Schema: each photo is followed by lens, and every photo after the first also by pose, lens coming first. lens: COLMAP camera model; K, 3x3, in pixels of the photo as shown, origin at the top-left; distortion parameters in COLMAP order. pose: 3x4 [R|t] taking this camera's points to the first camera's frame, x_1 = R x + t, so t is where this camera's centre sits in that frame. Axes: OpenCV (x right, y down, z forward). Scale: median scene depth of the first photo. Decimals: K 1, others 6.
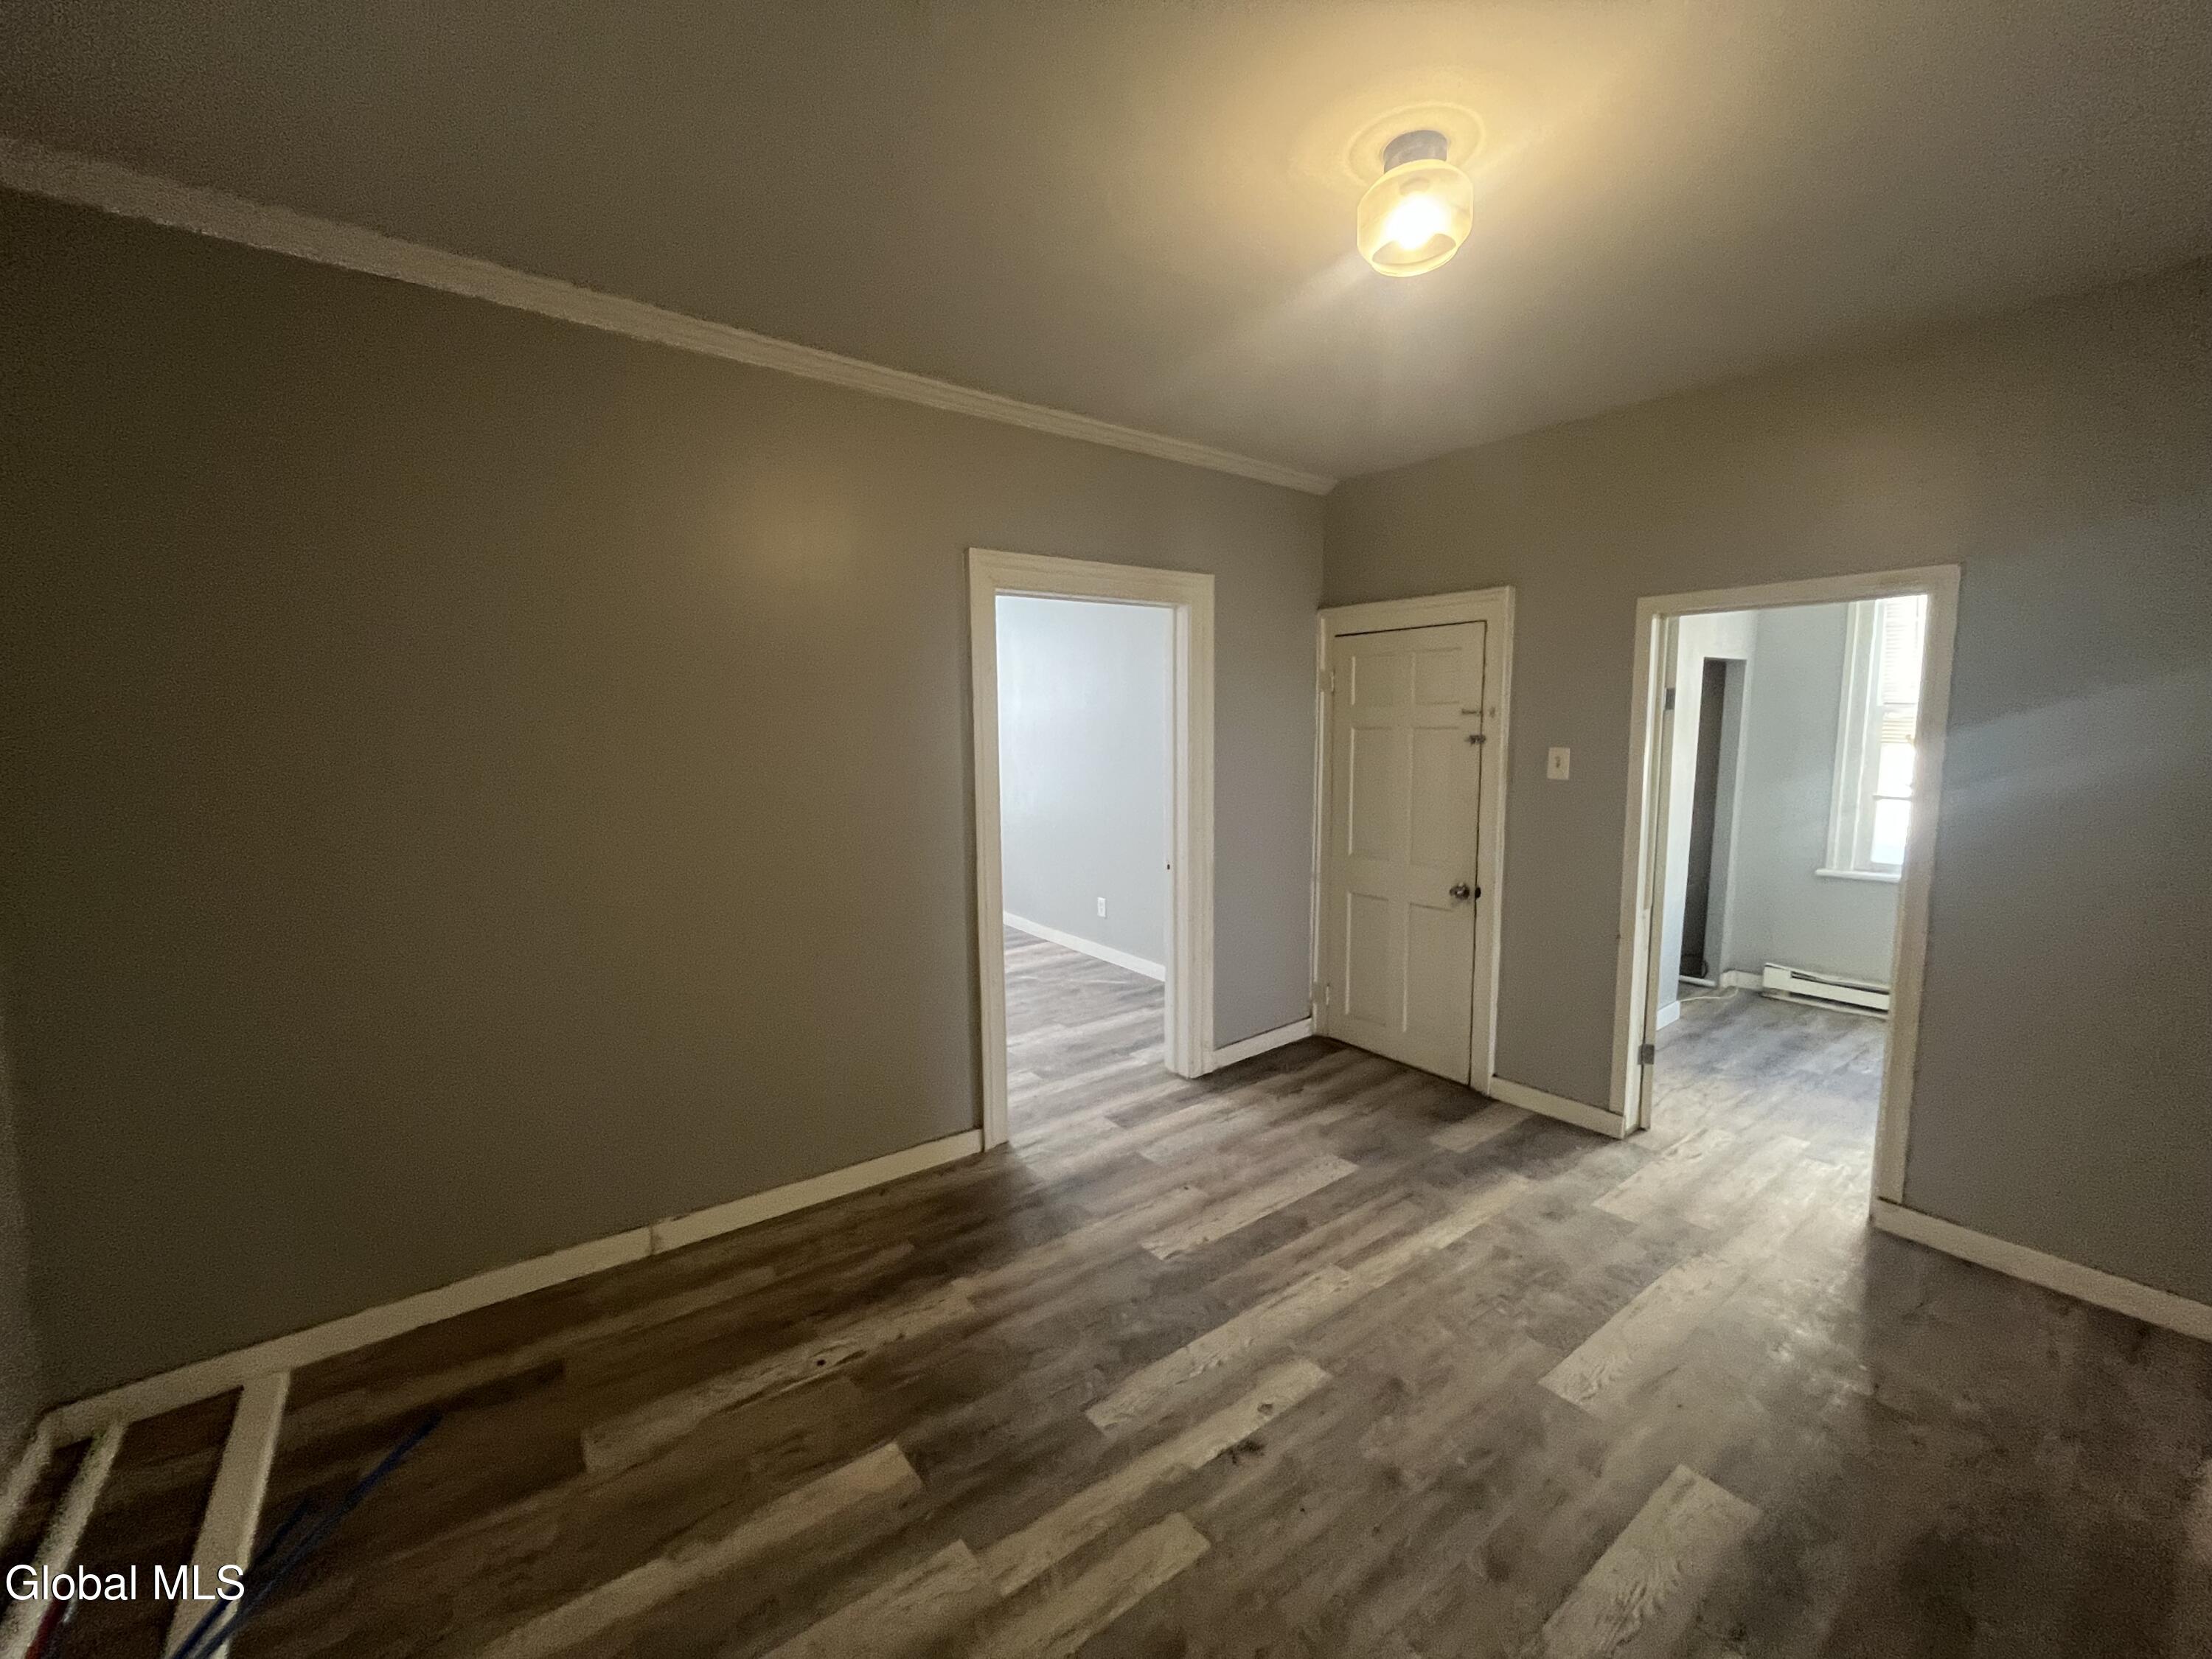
lens RADIAL K [[898.7, 0, 1108.3], [0, 898.7, 827.0], [0, 0, 1]] dist [-0.003732, -0.000544]
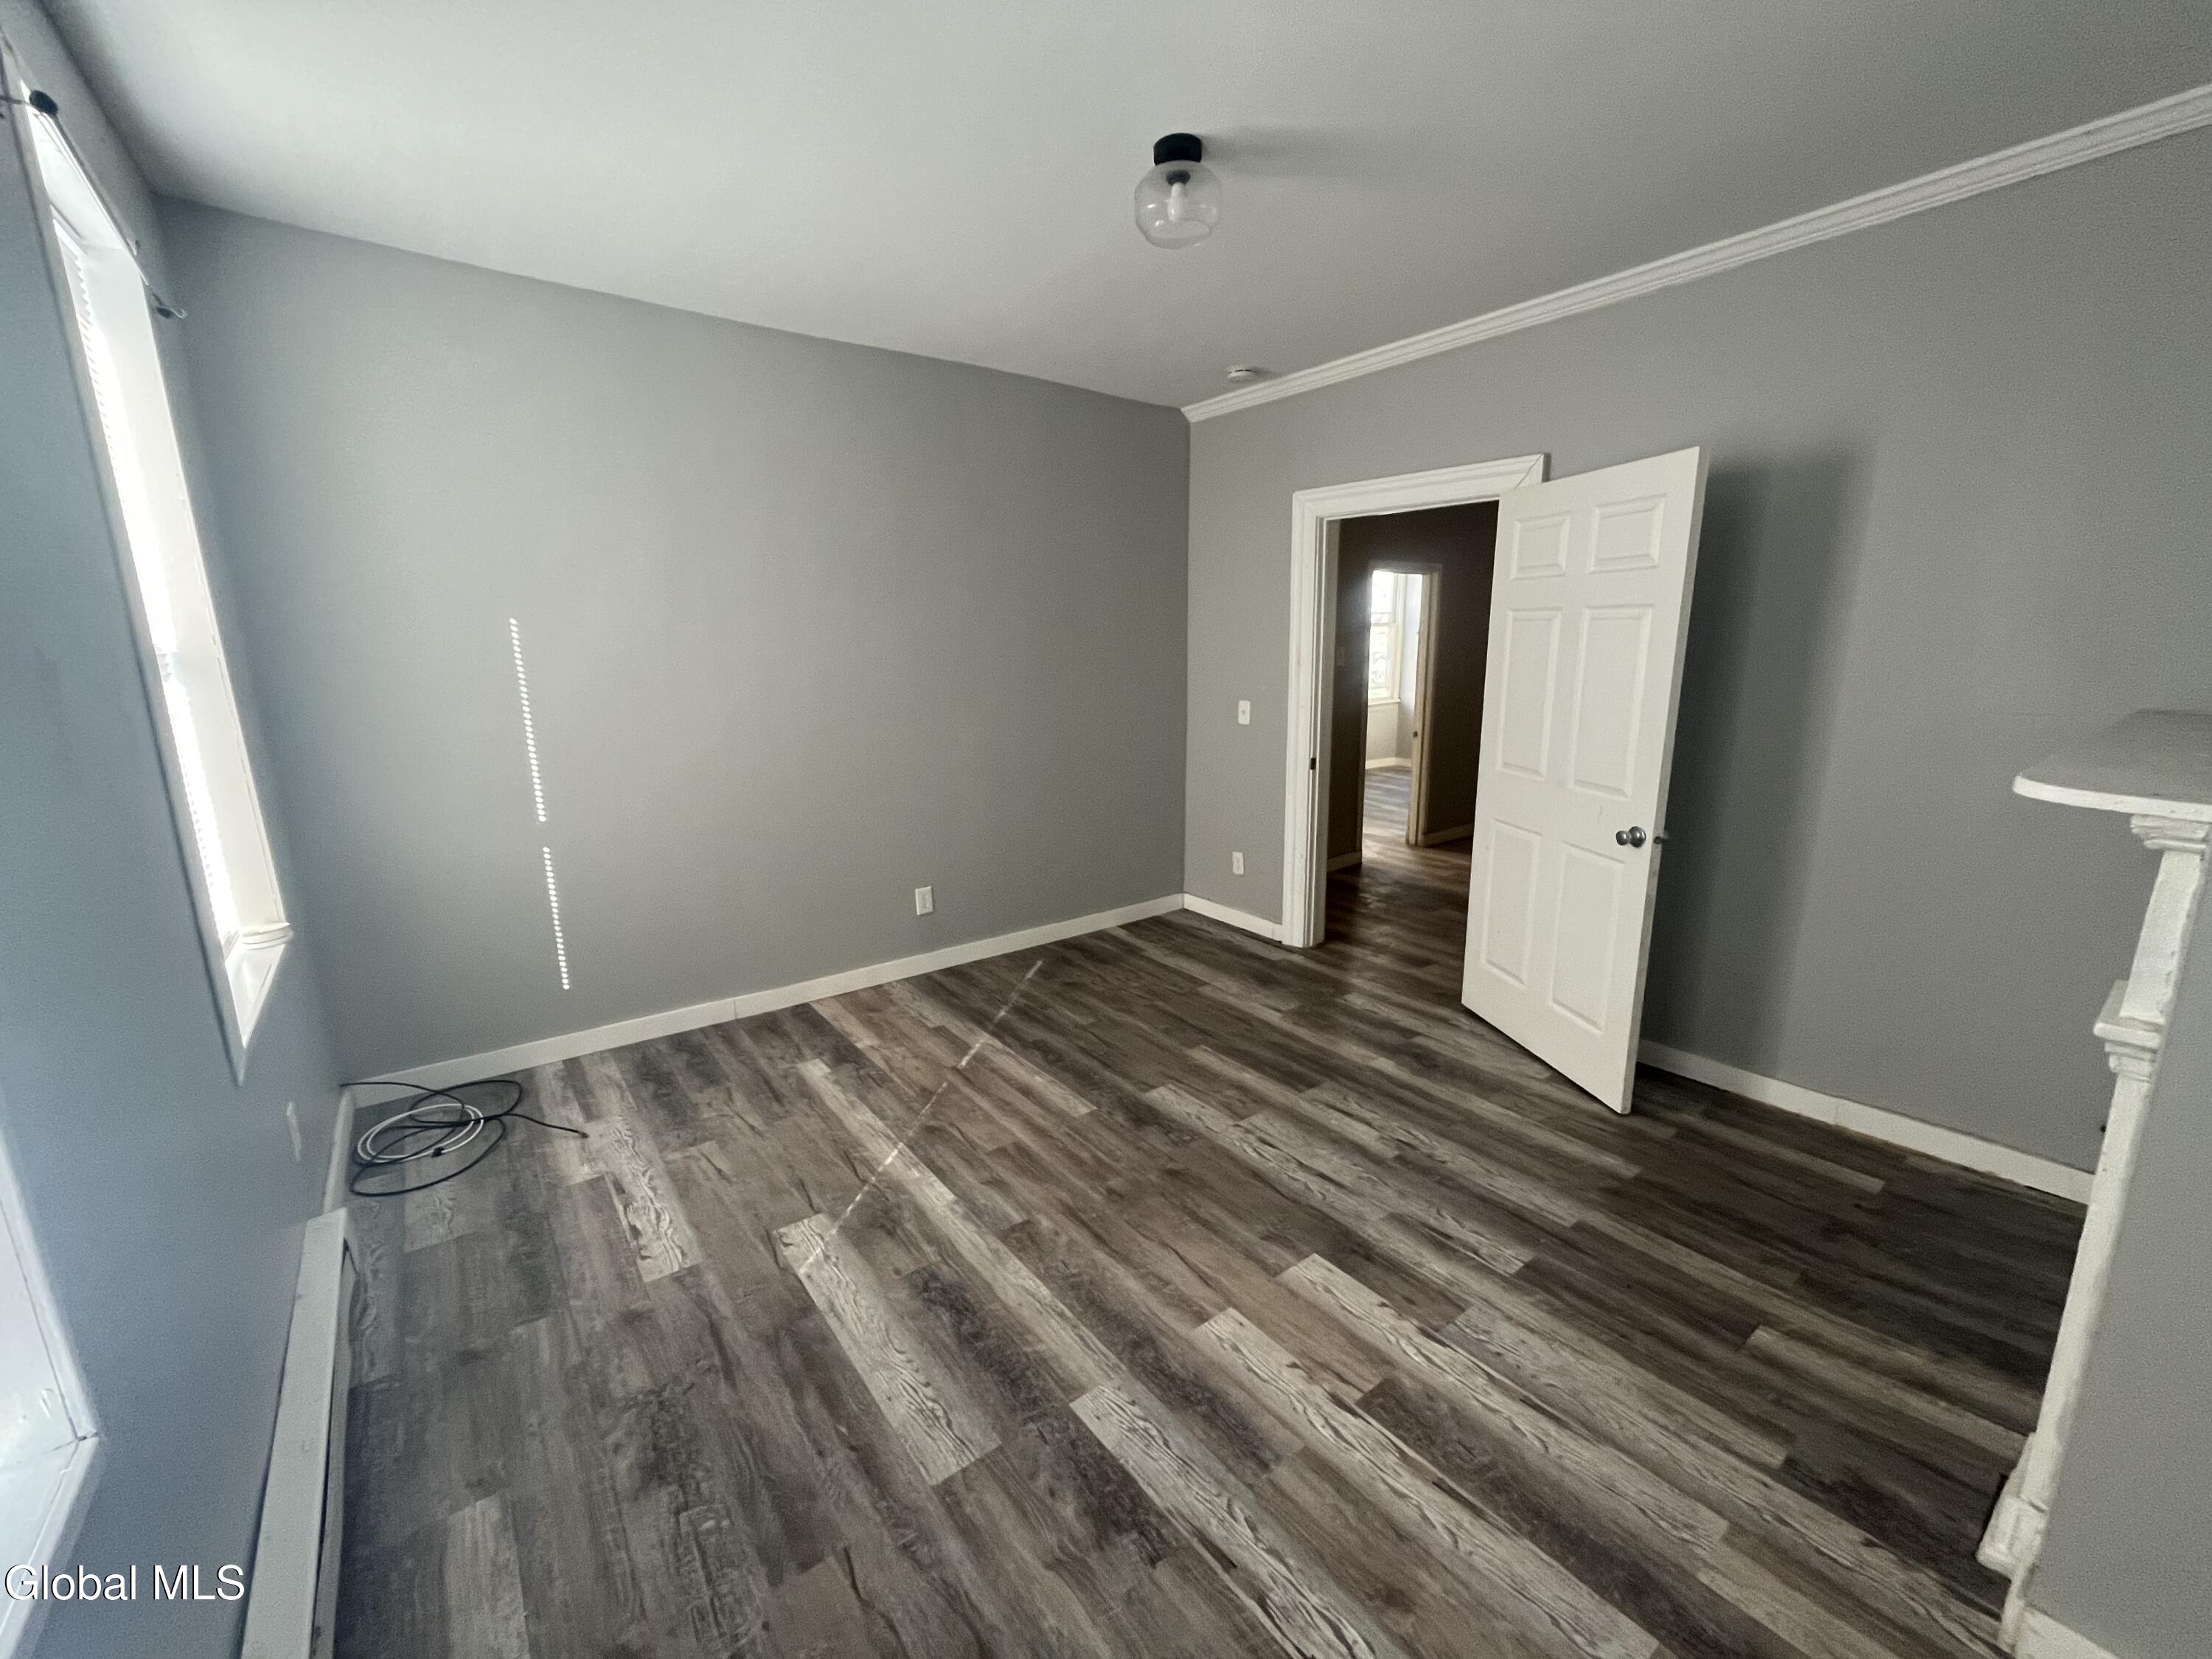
lens RADIAL K [[898.7, 0, 1108.3], [0, 898.7, 827.0], [0, 0, 1]] dist [-0.003732, -0.000544]
pose [[-0.009438, -0.198208, 0.980114, -1.781981], [0.126965, 0.971988, 0.197788, -0.226214], [-0.991862, 0.126307, 0.015992, 2.179580]]
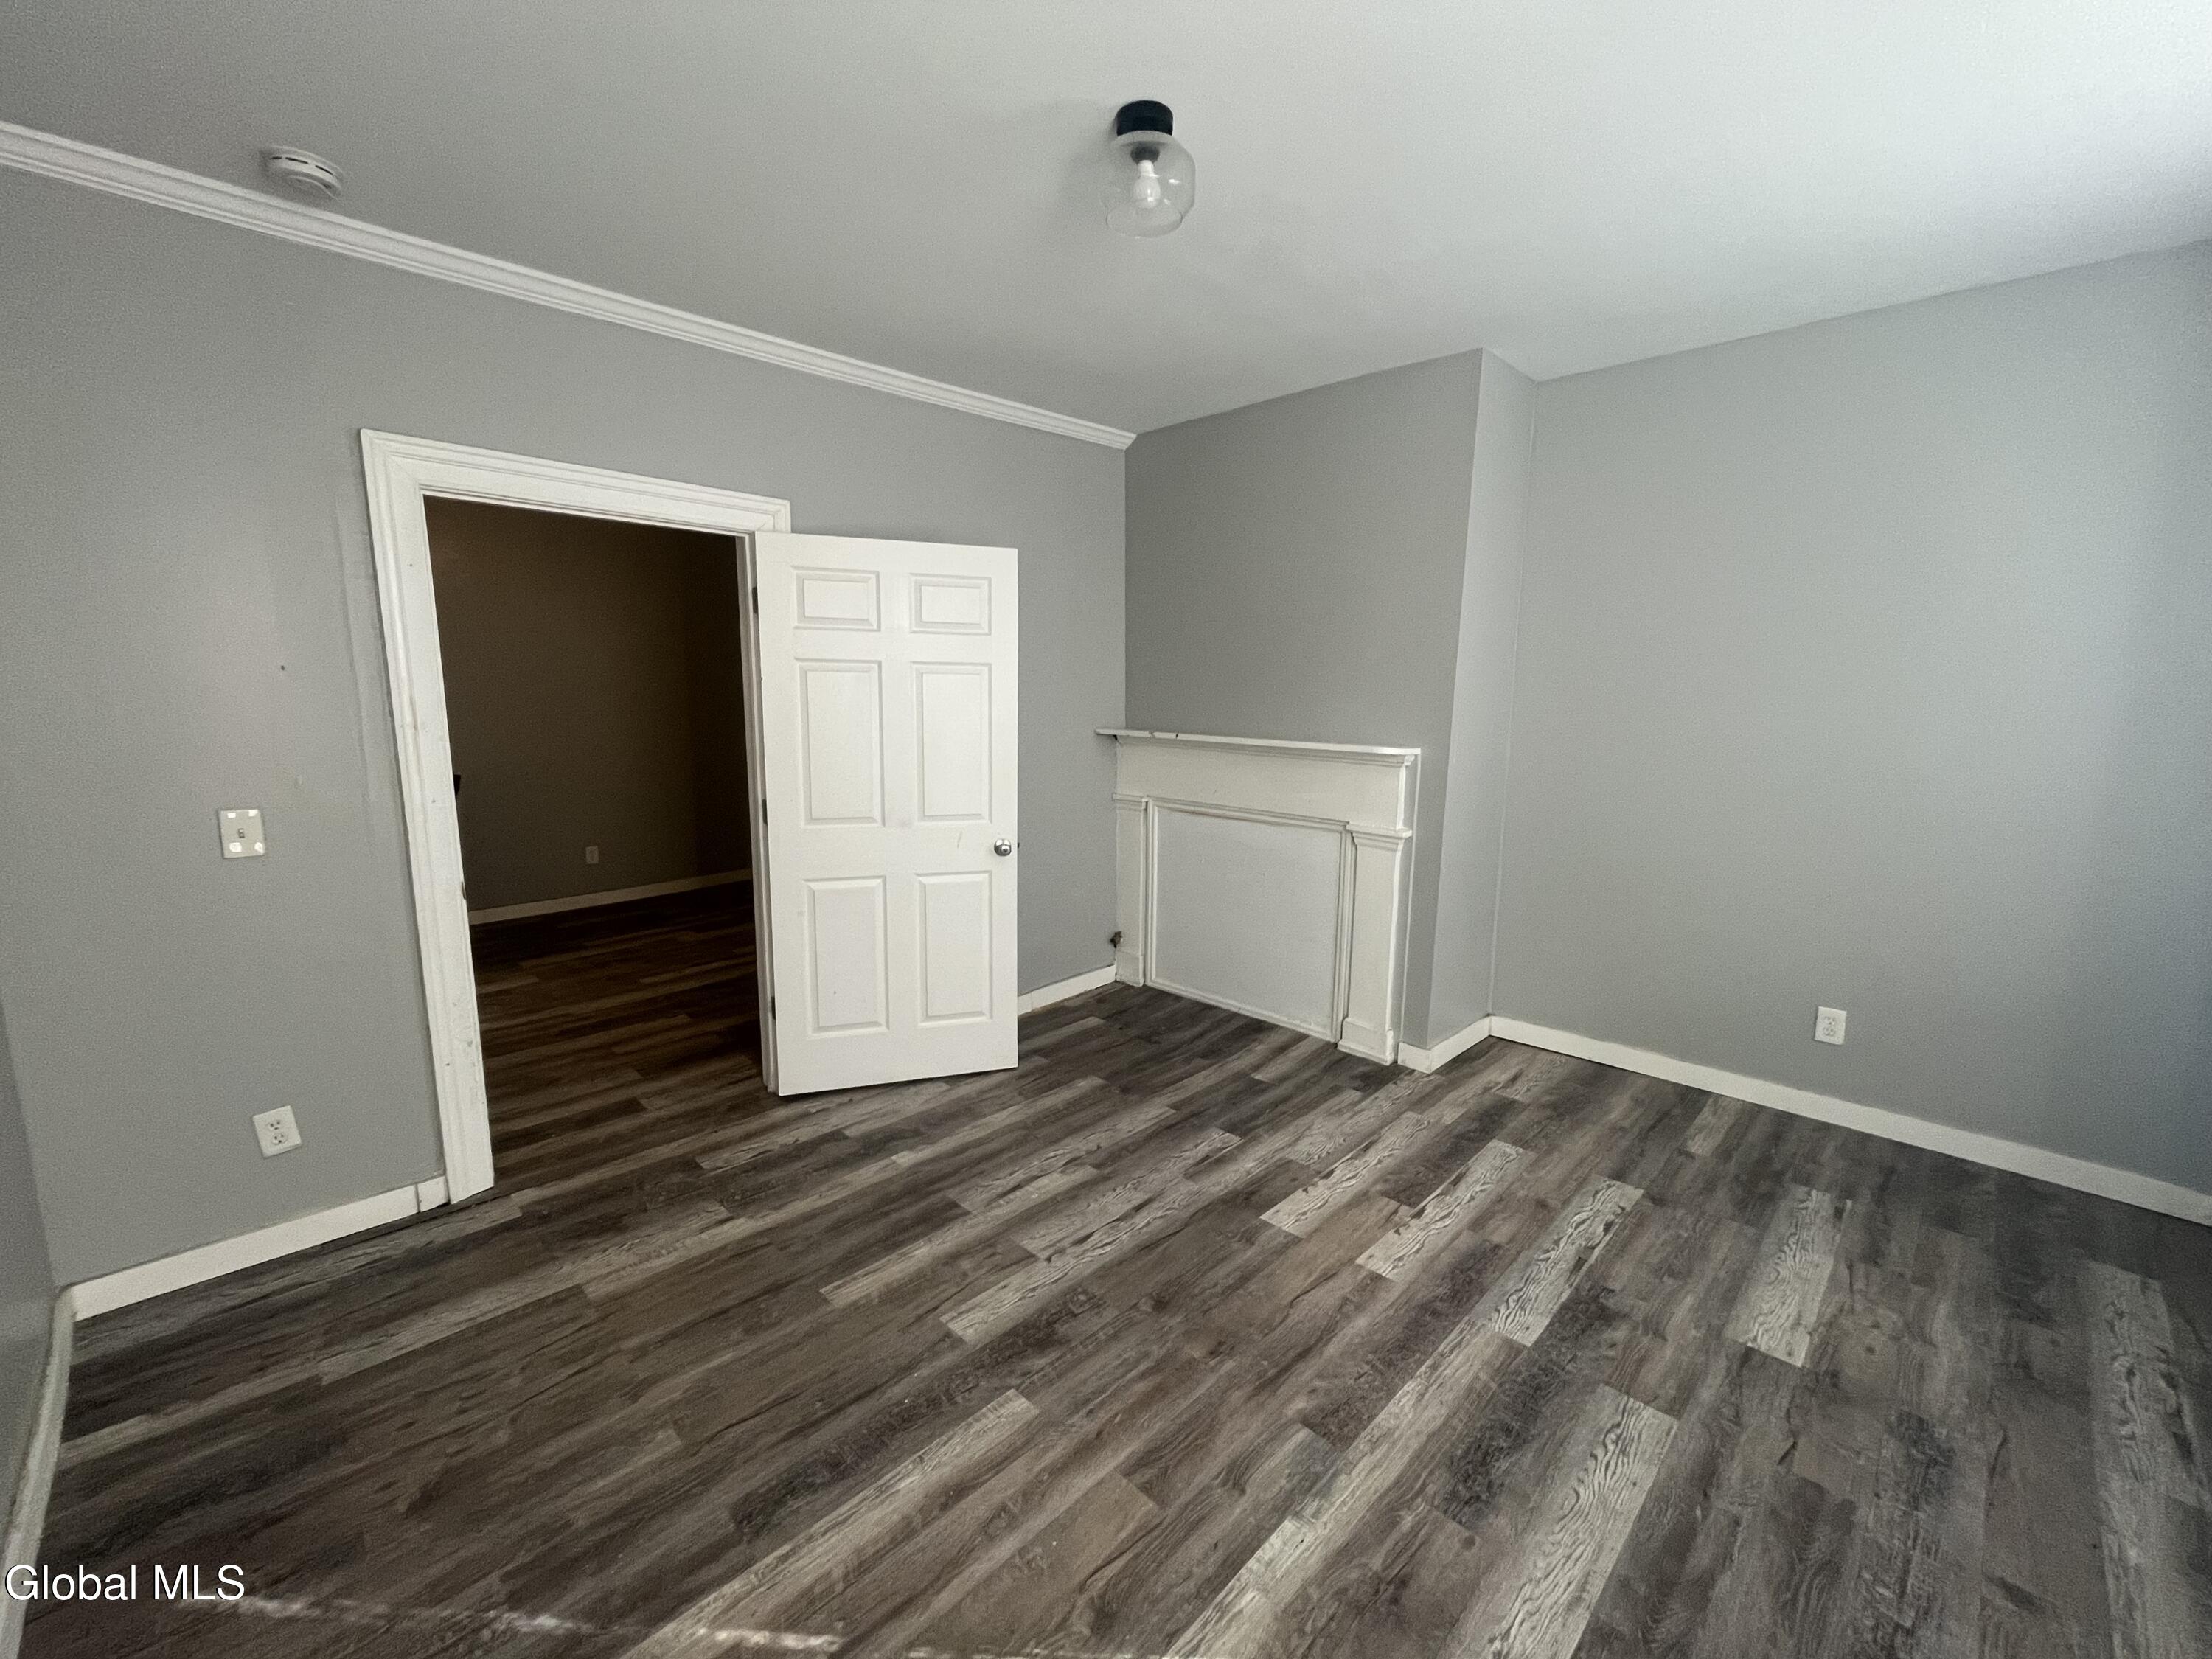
lens RADIAL K [[898.7, 0, 1108.3], [0, 898.7, 827.0], [0, 0, 1]] dist [-0.003732, -0.000544]
pose [[-0.990100, 0.023513, -0.138381, -0.556444], [-0.014549, 0.963368, 0.267787, -0.326023], [0.139608, 0.267149, -0.953489, 2.966468]]
